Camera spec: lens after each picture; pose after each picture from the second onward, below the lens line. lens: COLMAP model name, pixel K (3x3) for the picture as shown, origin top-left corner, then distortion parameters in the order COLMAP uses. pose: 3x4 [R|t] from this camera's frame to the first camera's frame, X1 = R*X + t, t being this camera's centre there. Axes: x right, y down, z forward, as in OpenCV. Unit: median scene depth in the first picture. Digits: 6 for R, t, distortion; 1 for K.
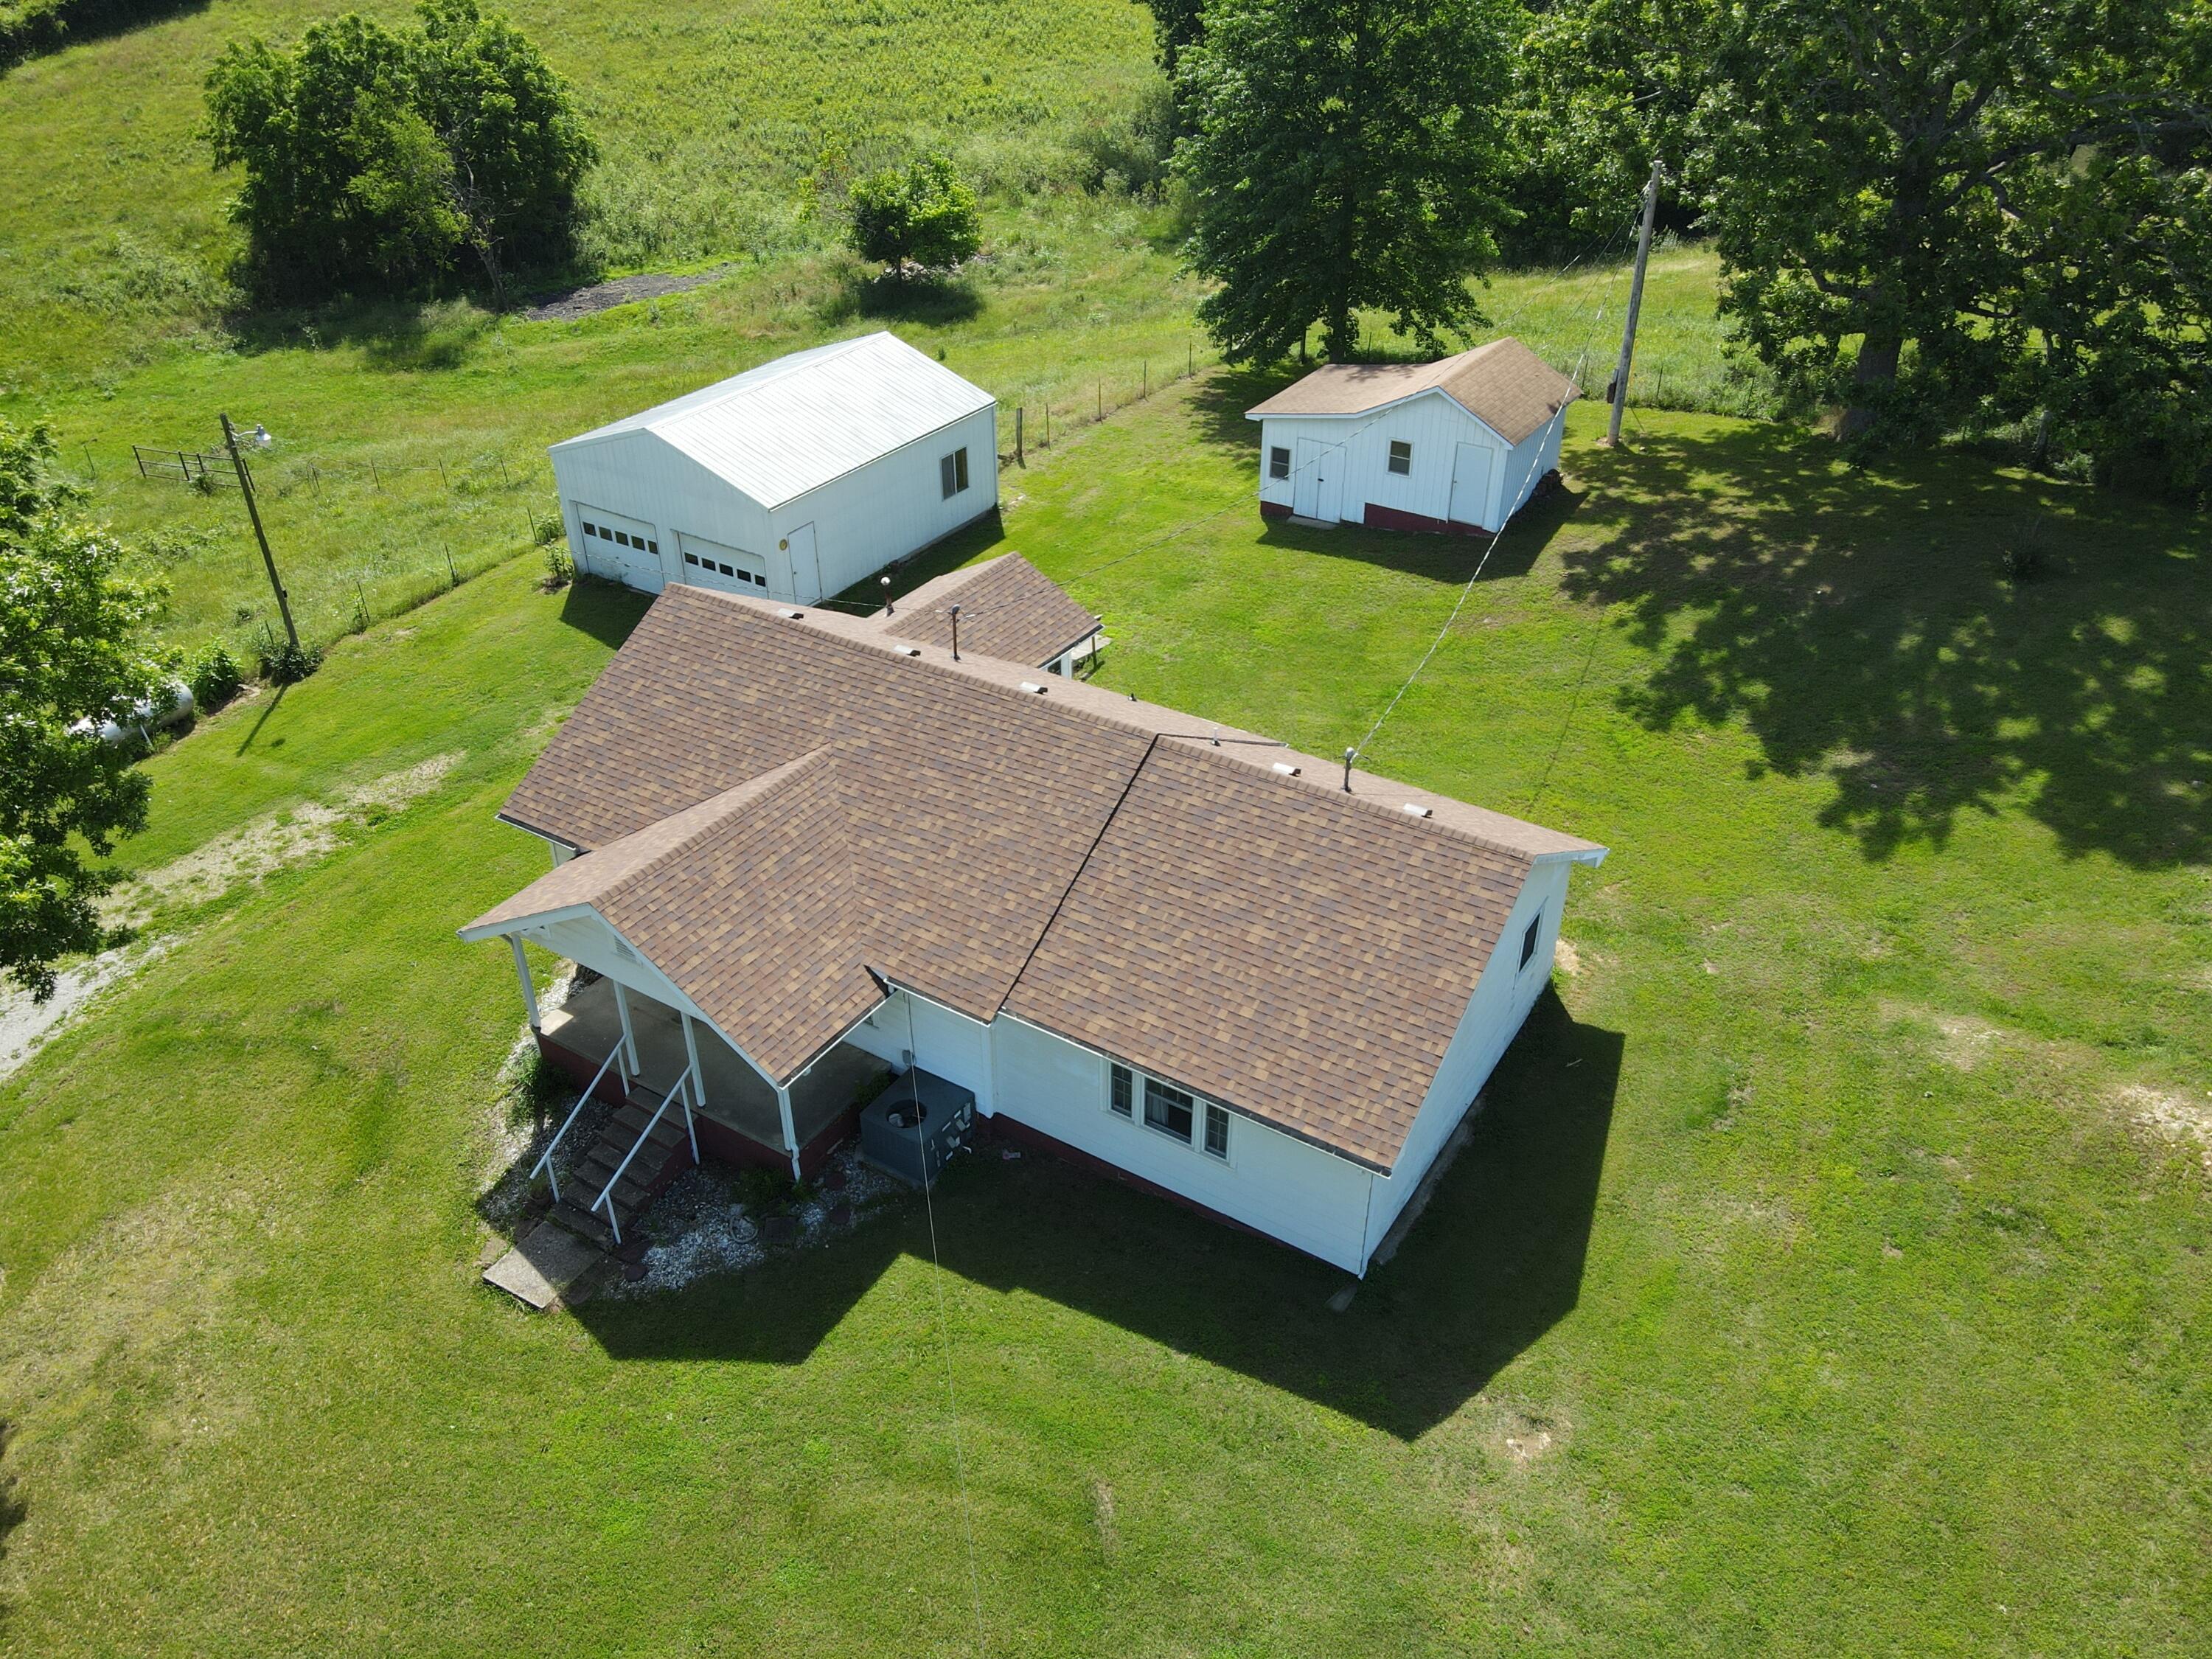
lens RADIAL K [[1665.5, 0, 1106.0], [0, 1665.5, 829.5], [0, 0, 1]] dist [0.066052, 0.002822]
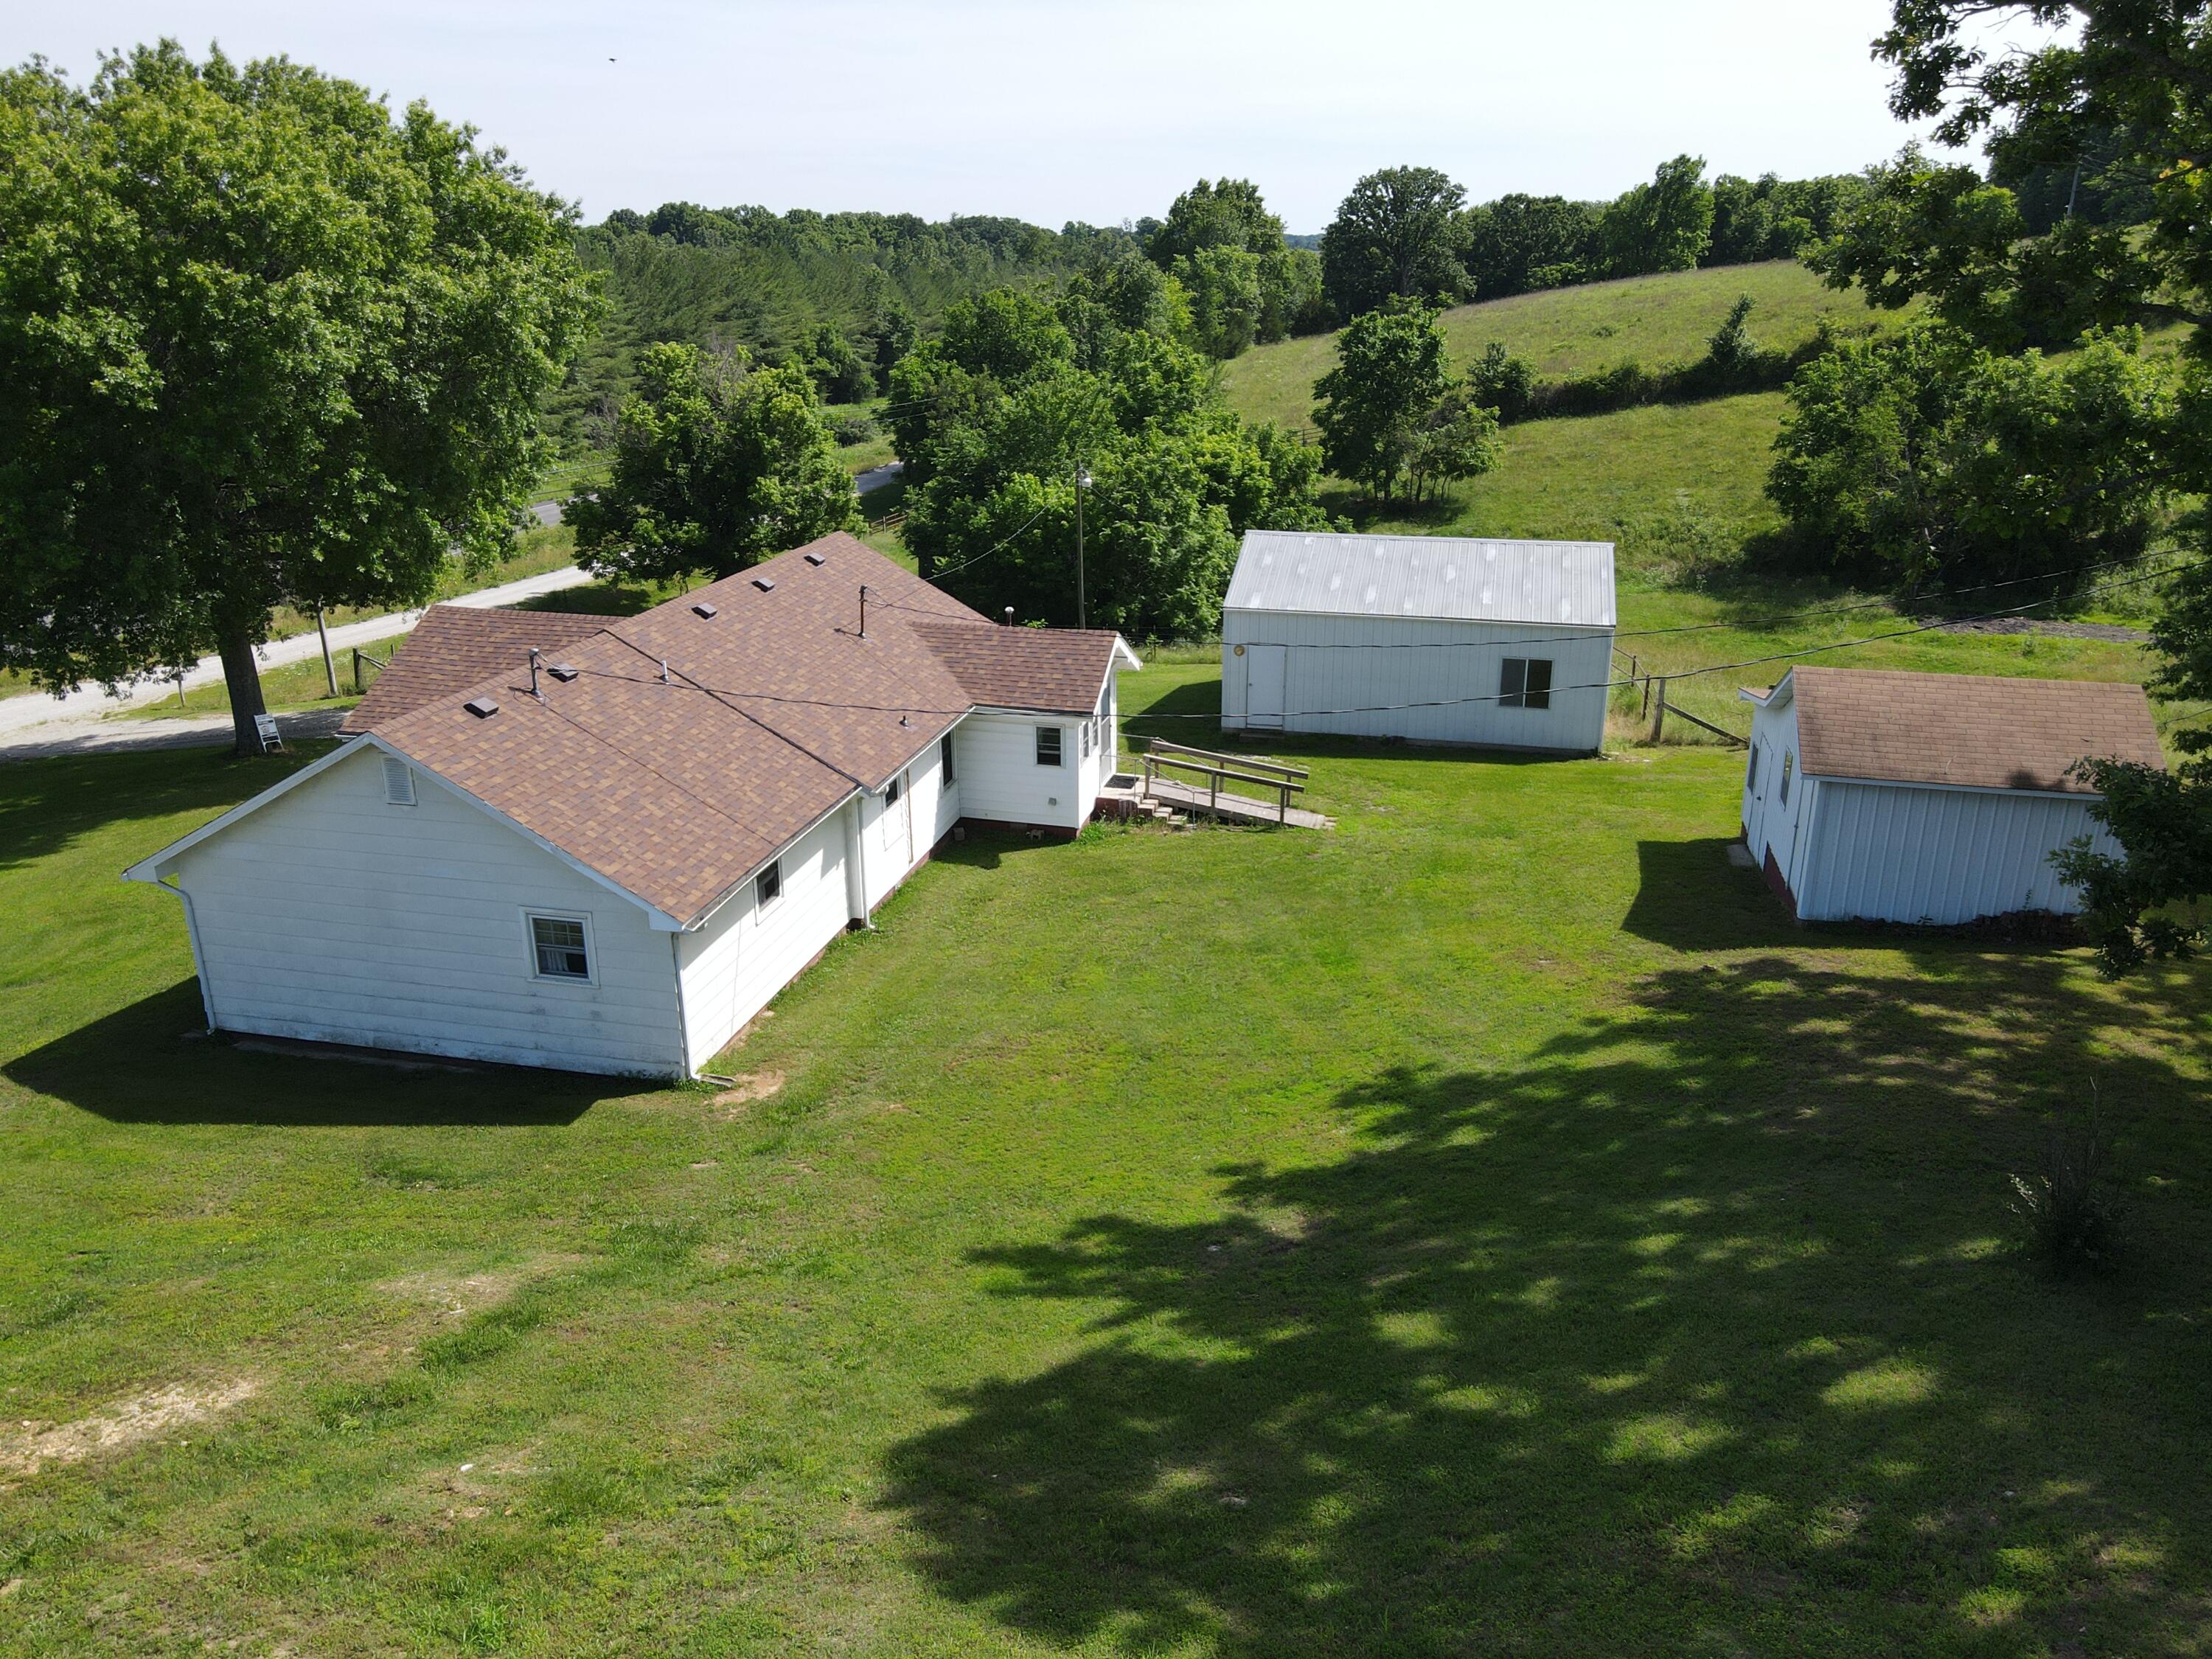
lens RADIAL K [[1665.5, 0, 1106.0], [0, 1665.5, 829.5], [0, 0, 1]] dist [0.066052, 0.002822]
pose [[0.283464, 0.299898, -0.910884, 0.739679], [-0.525709, 0.842998, 0.113949, -0.151363], [0.802046, 0.446560, 0.396618, 0.585348]]
